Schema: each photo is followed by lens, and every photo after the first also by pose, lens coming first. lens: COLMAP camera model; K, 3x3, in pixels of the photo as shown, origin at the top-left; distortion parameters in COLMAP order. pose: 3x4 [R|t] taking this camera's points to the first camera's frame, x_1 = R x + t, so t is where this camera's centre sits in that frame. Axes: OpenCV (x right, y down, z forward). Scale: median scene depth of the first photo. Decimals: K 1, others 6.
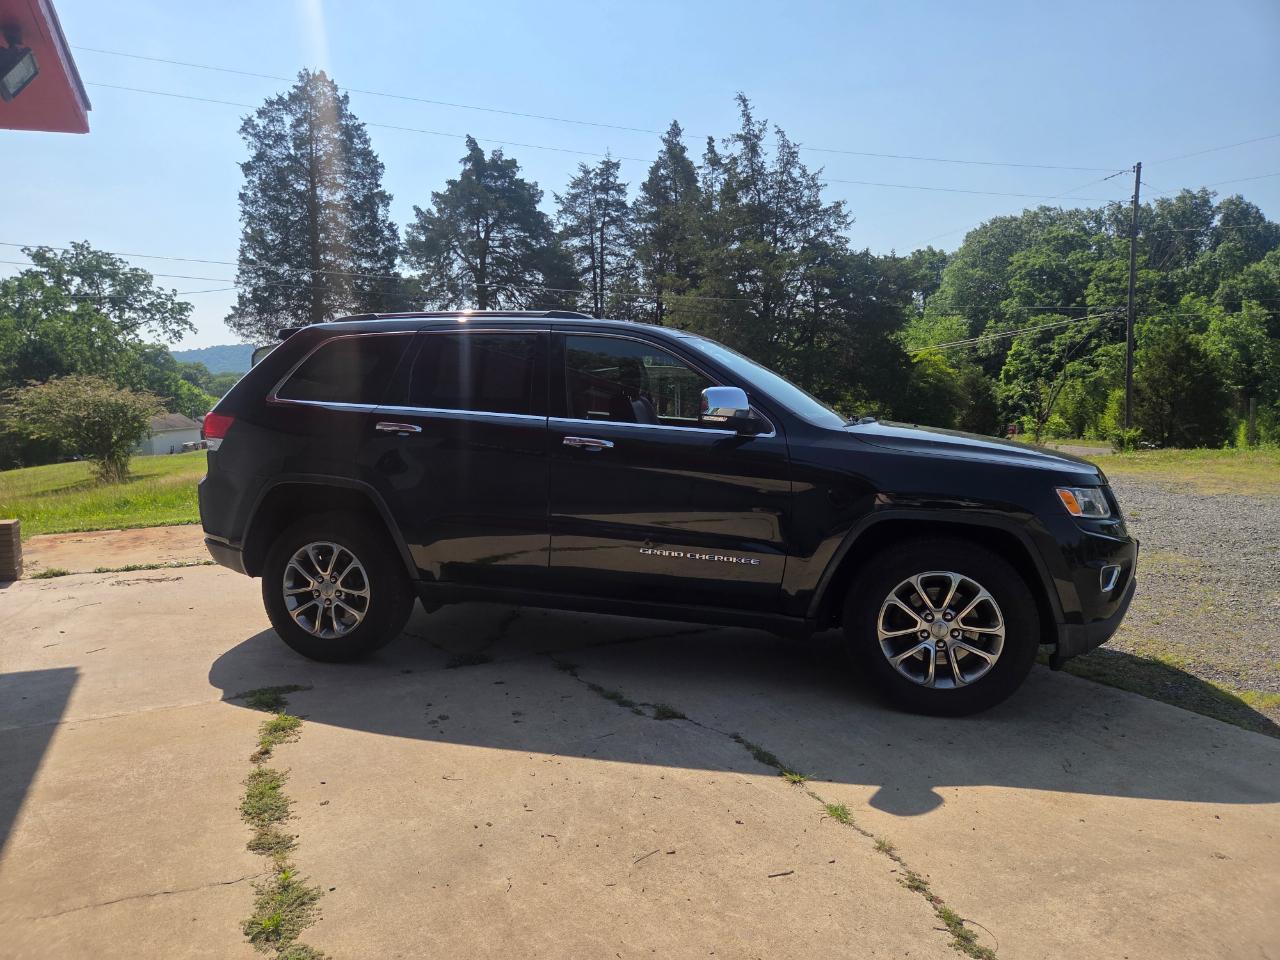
lens RADIAL K [[858.0, 0, 639.7], [0, 858.0, 488.3], [0, 0, 1]] dist [0.073506, -0.065219]
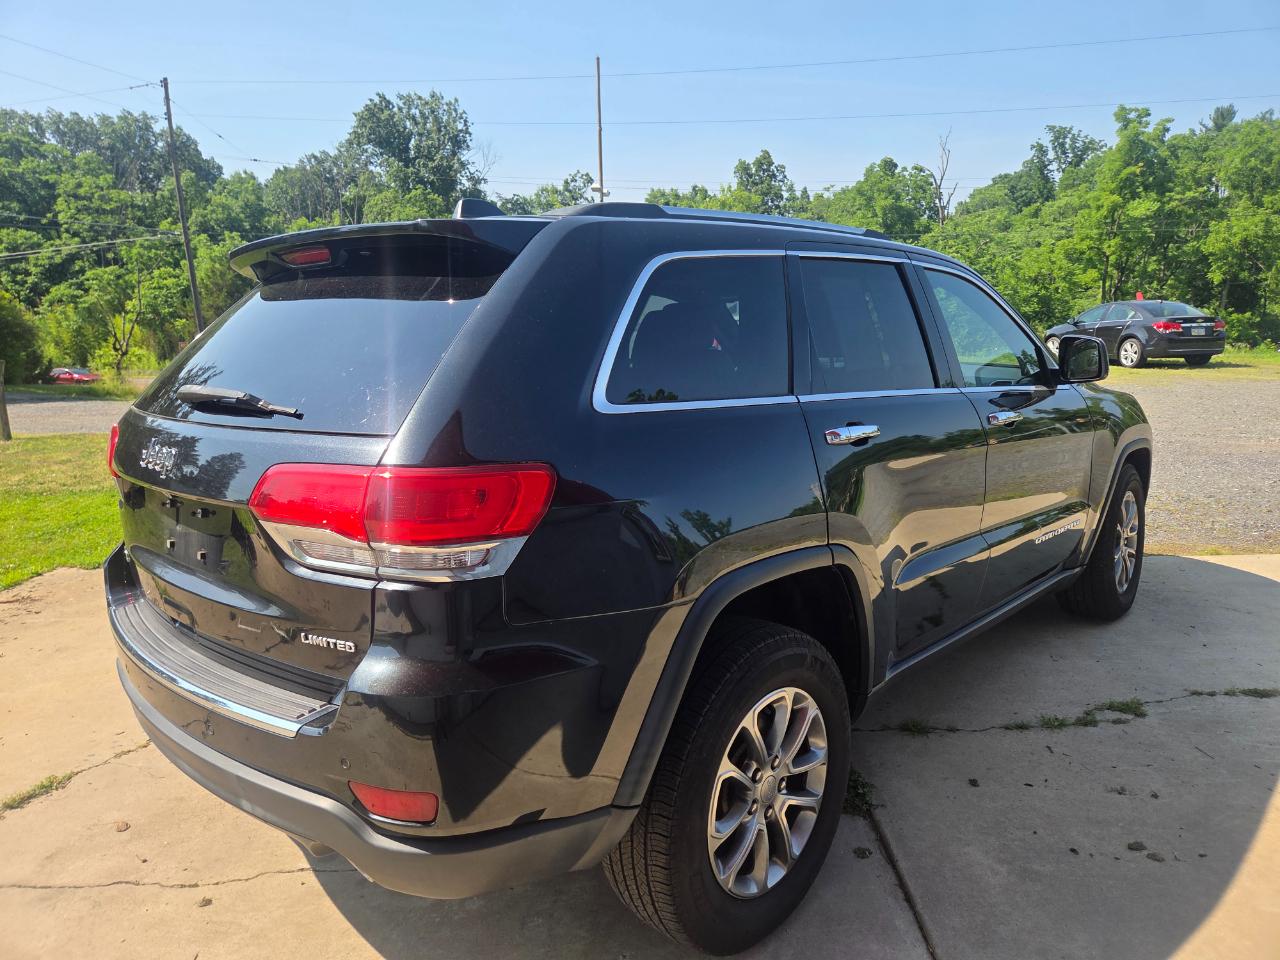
lens RADIAL K [[858.0, 0, 642.7], [0, 858.0, 479.7], [0, 0, 1]] dist [0.073506, -0.065219]
pose [[0.467383, -0.176743, 0.866207, -0.088961], [0.112389, 0.983741, 0.140083, -0.014911], [-0.876882, 0.031879, 0.479648, 0.098099]]
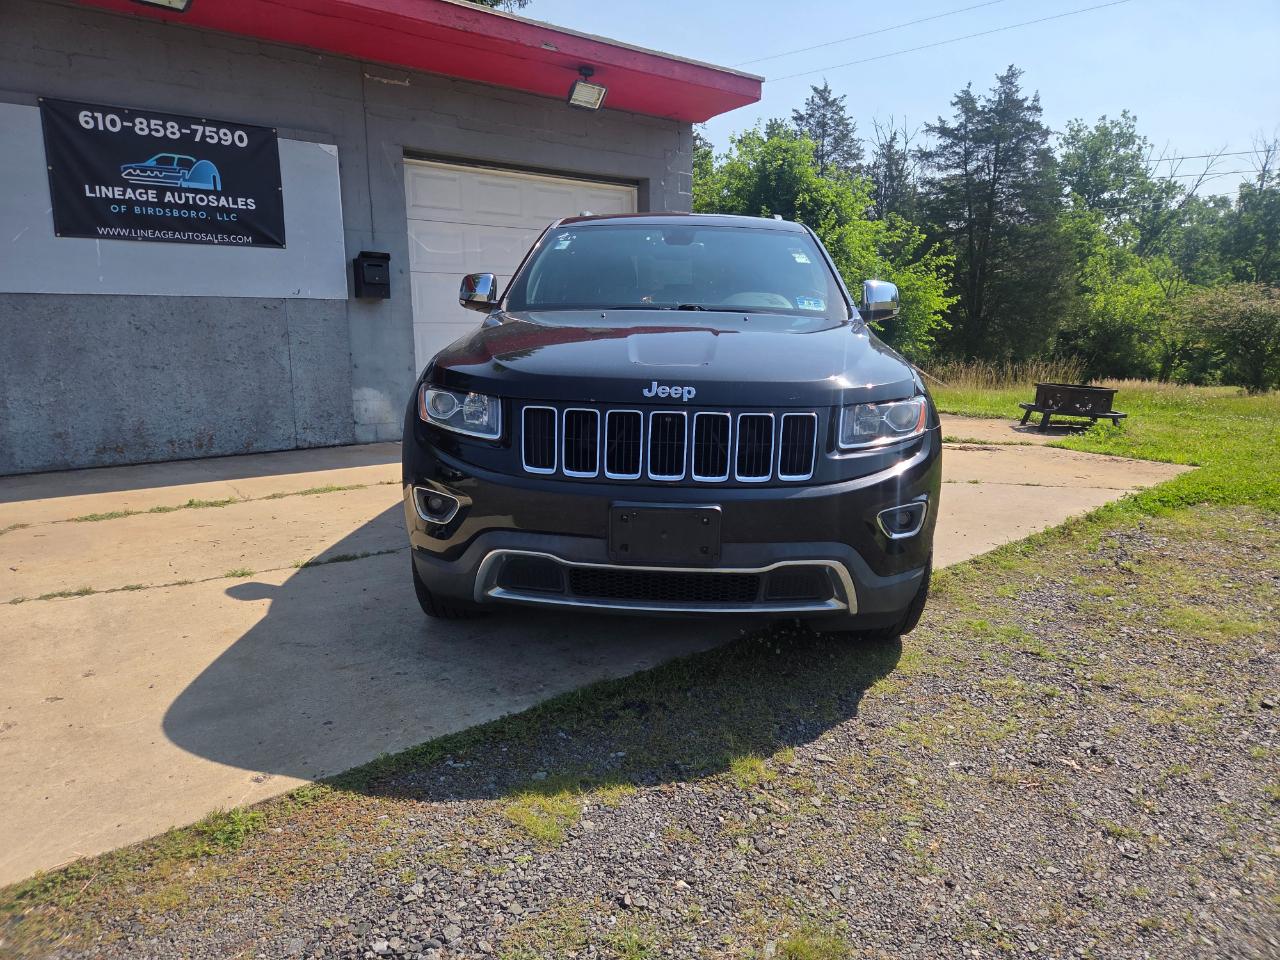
lens RADIAL K [[858.0, 0, 650.9], [0, 858.0, 472.4], [0, 0, 1]] dist [0.073506, -0.065219]
pose [[0.219789, 0.186516, -0.957551, 0.127152], [-0.111843, 0.979898, 0.165197, -0.007392], [0.969115, 0.070787, 0.236231, 0.096949]]
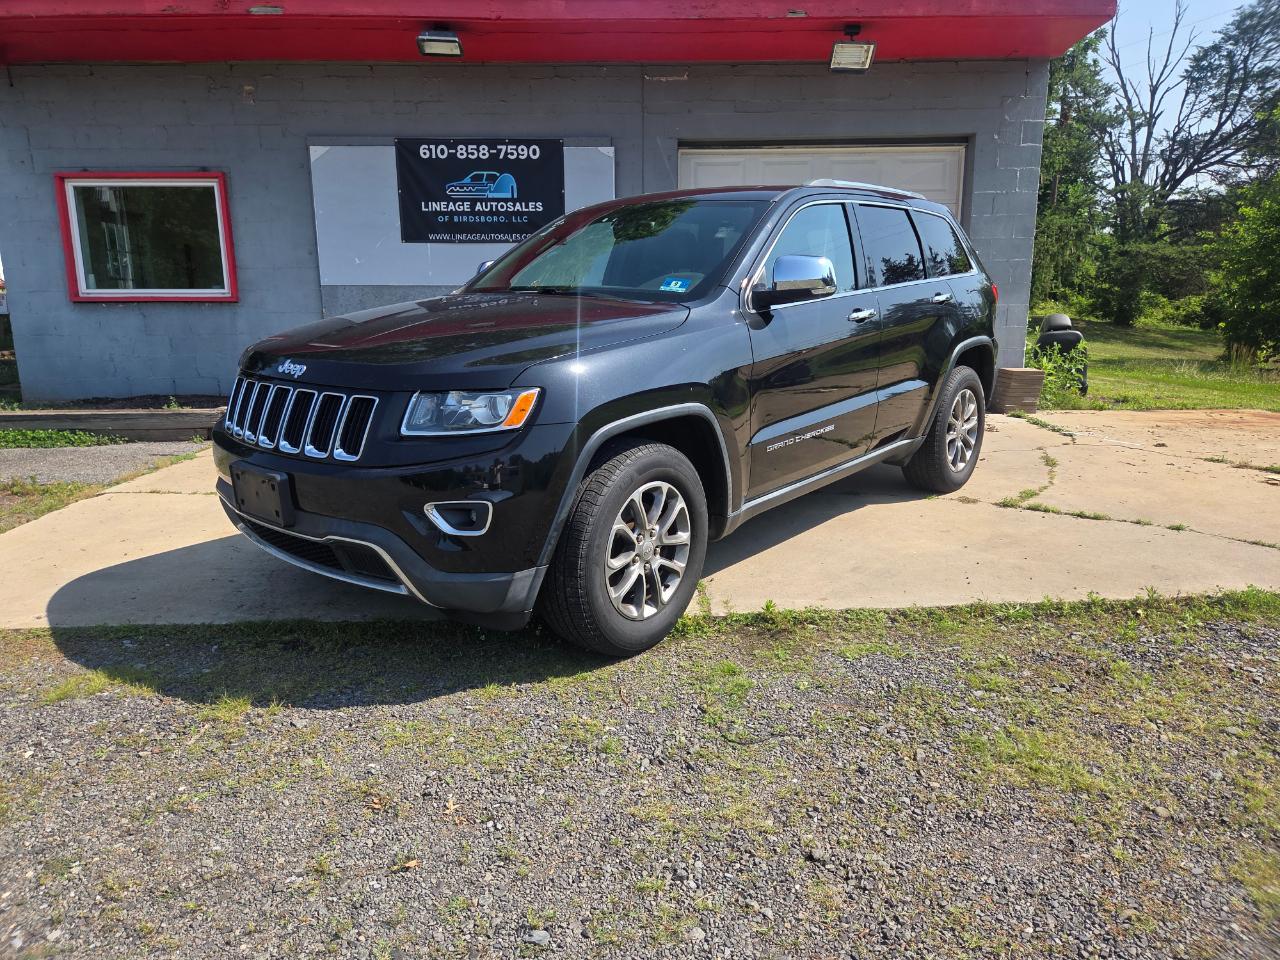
lens RADIAL K [[858.0, 0, 640.7], [0, 858.0, 477.5], [0, 0, 1]] dist [0.073506, -0.065219]
pose [[-0.430125, 0.200851, -0.880143, 0.116963], [-0.085770, 0.961435, 0.261318, -0.016352], [0.898686, 0.187889, -0.396310, 0.175848]]
